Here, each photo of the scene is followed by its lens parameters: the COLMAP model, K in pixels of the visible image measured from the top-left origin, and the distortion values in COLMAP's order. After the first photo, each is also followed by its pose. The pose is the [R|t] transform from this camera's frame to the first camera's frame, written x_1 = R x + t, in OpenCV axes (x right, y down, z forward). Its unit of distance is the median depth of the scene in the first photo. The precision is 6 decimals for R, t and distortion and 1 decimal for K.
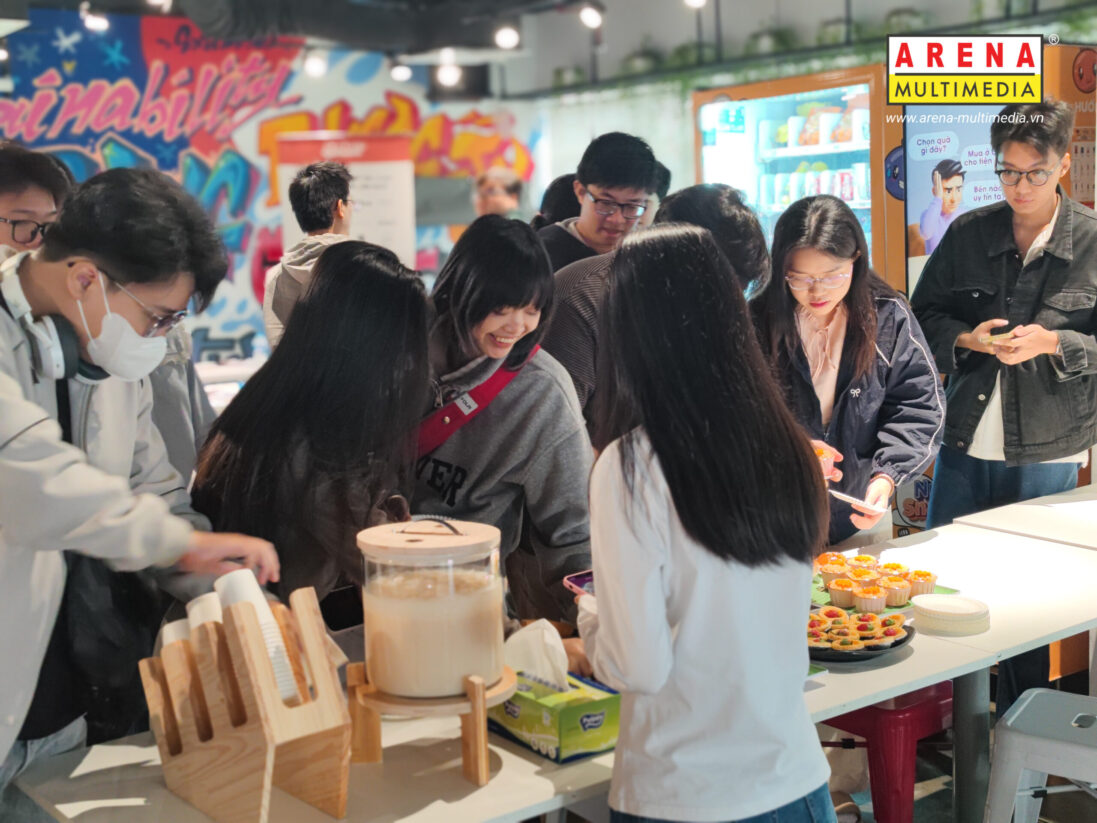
lens RADIAL K [[1428.5, 0, 543.6], [0, 1428.5, 381.9], [0, 0, 1]] dist [0.062939, 0.000000]
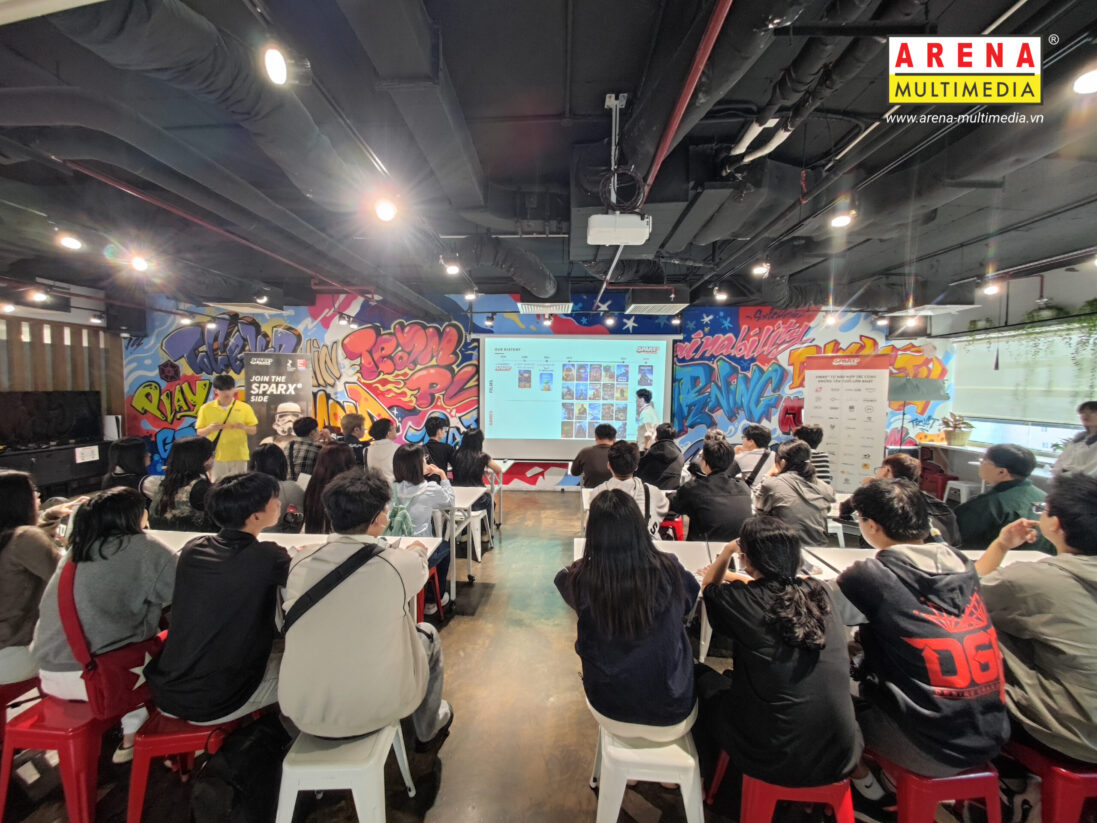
lens RADIAL K [[408.7, 0, 543.6], [0, 408.7, 412.4], [0, 0, 1]] dist [-0.005069, -0.000518]
pose [[0.771423, 0.078870, -0.631416, -0.089408], [-0.104807, 0.994485, -0.003826, -0.044246], [0.627632, 0.069128, 0.775435, 0.283964]]
